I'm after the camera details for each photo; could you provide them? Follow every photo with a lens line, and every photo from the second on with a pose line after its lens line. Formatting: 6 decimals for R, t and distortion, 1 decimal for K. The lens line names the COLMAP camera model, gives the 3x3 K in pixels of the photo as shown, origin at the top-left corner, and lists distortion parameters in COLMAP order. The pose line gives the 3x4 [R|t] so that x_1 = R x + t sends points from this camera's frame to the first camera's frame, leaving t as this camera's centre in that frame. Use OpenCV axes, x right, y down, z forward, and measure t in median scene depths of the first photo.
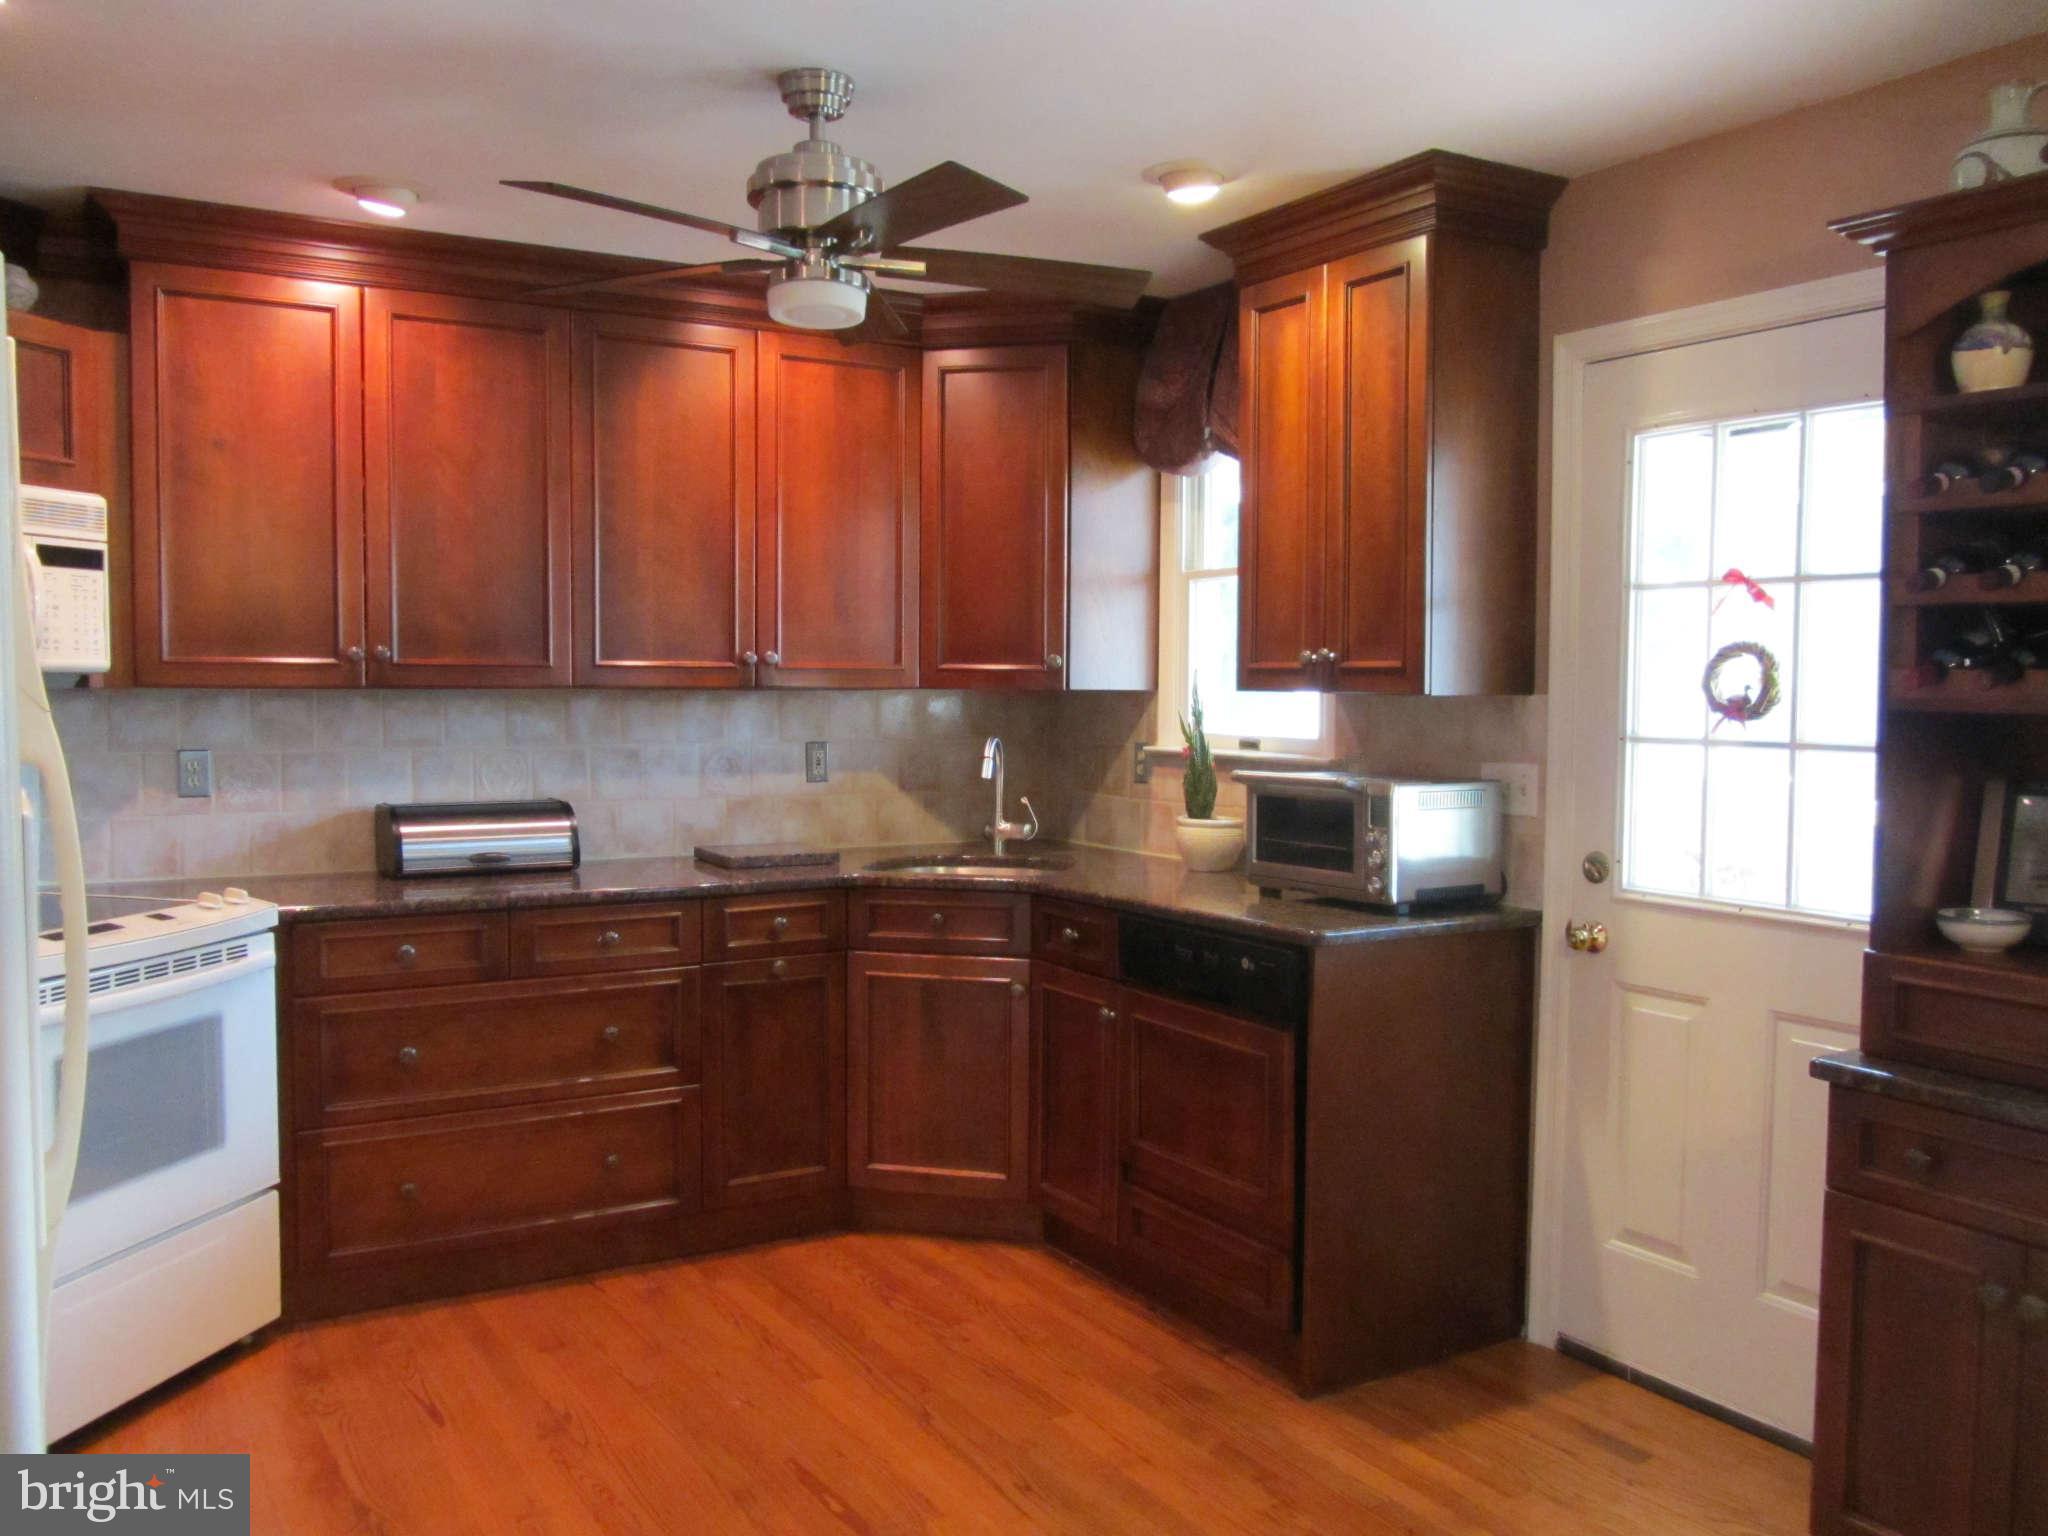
lens RADIAL K [[1710.5, 0, 1028.9], [0, 1710.5, 768.8], [0, 0, 1]] dist [-0.033877, -0.021926]
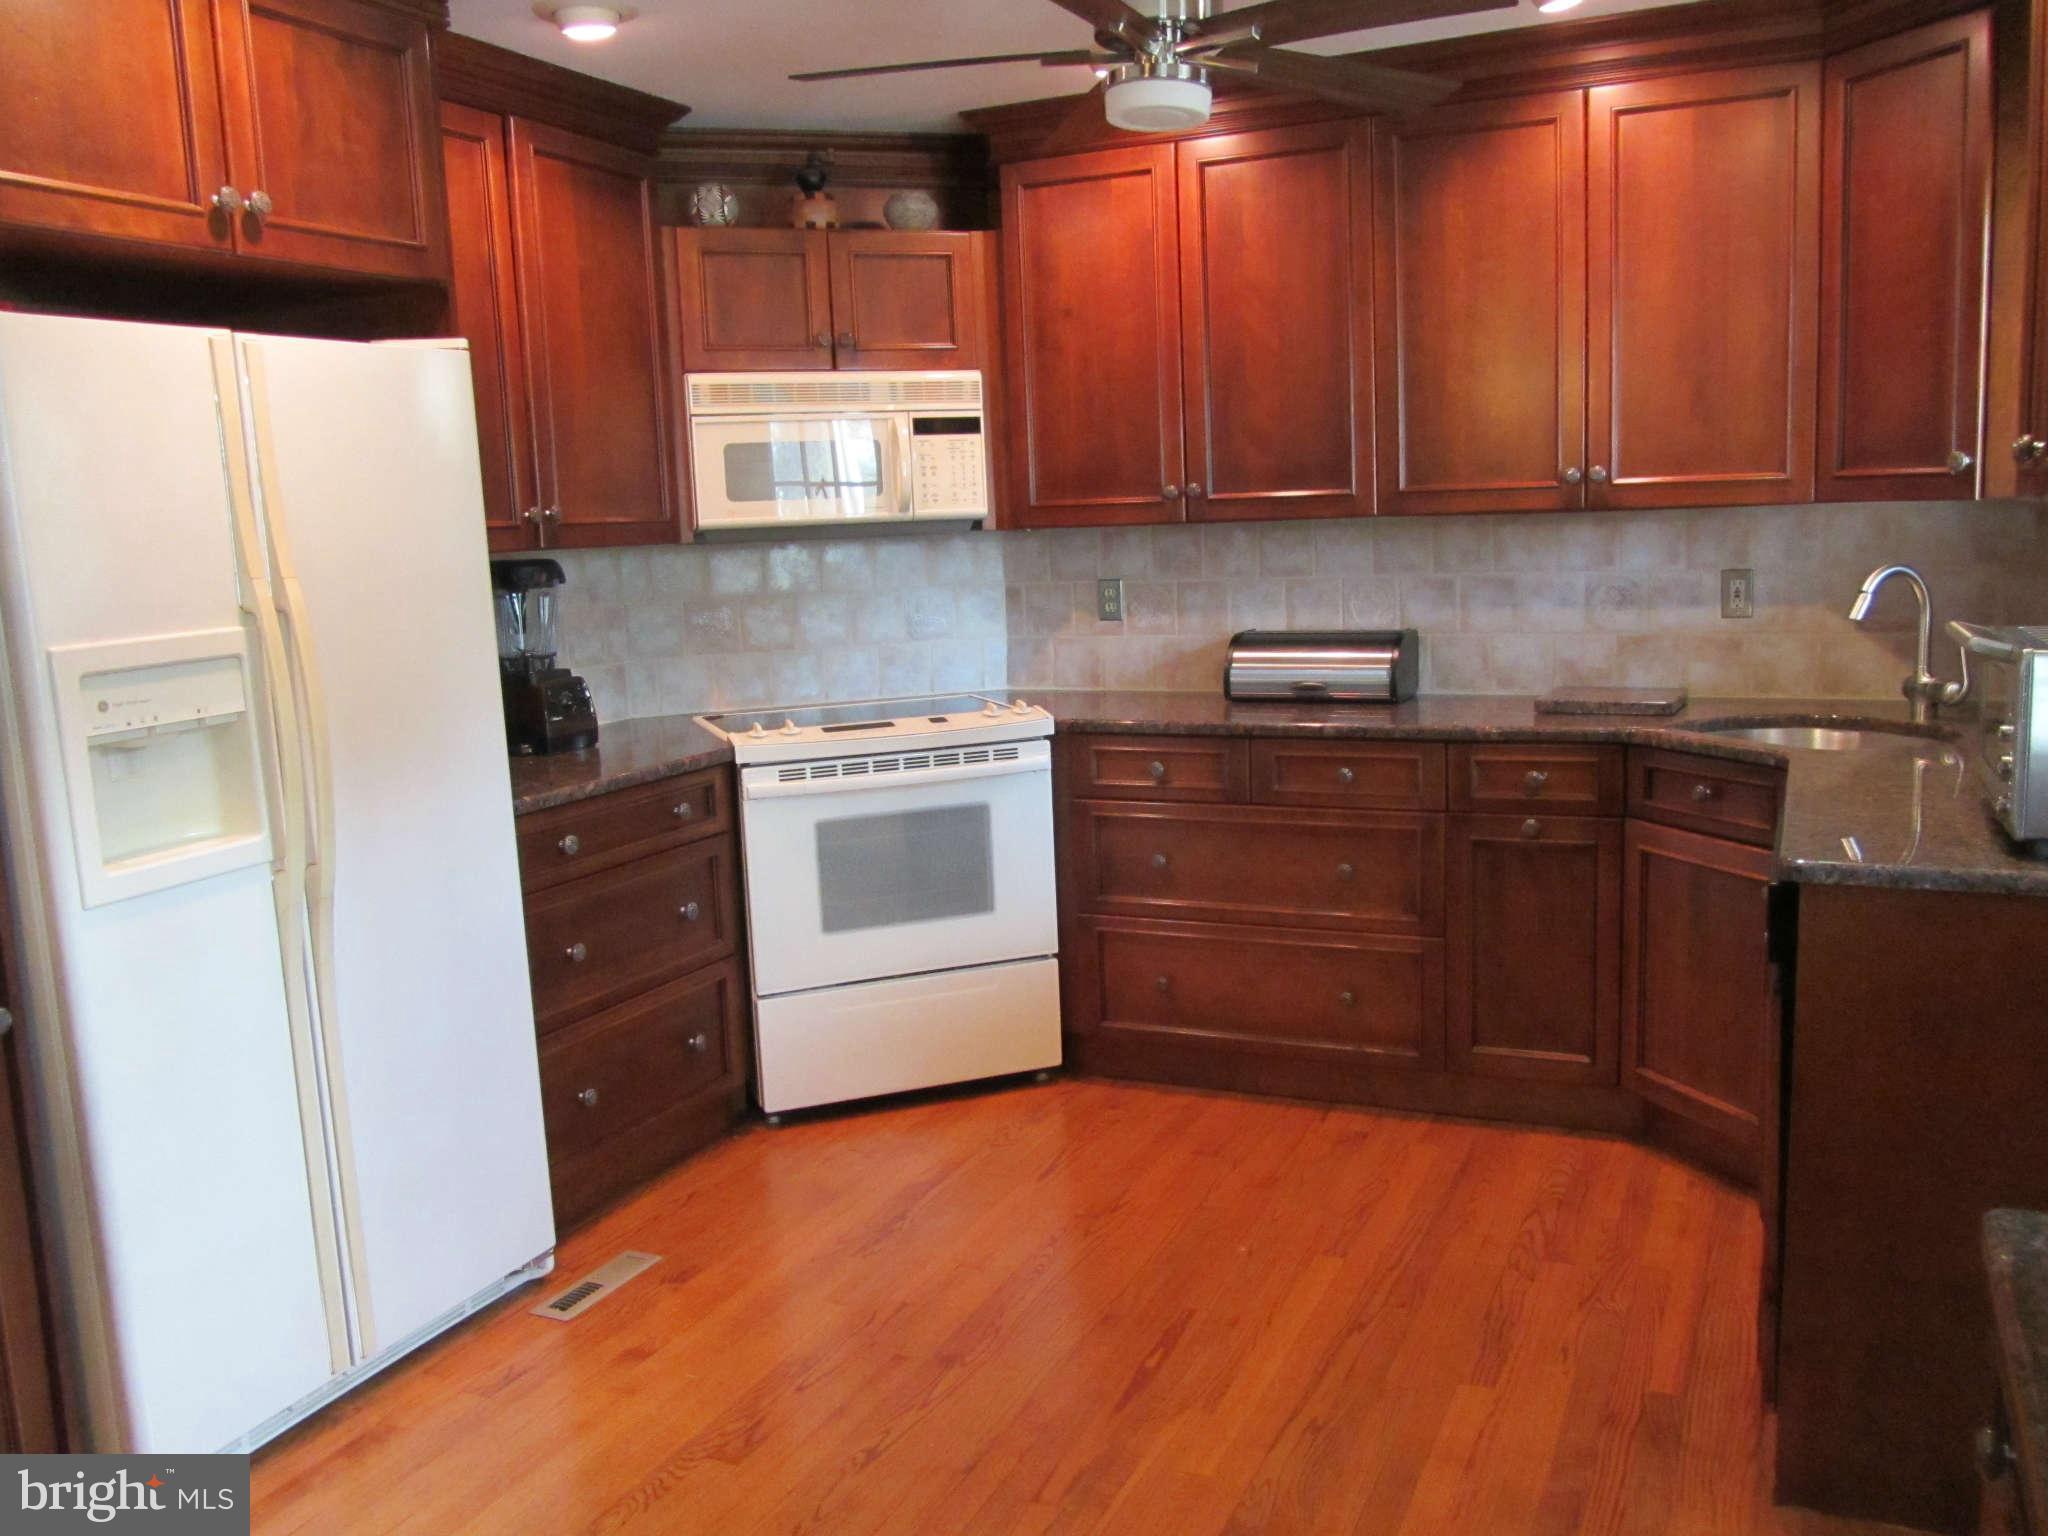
lens RADIAL K [[1710.5, 0, 1025.4], [0, 1710.5, 770.1], [0, 0, 1]] dist [-0.033877, -0.021926]
pose [[0.547880, 0.095528, -0.831085, 0.456412], [-0.001644, 0.993580, 0.113122, -0.013697], [0.836555, -0.060611, 0.544520, 0.302025]]
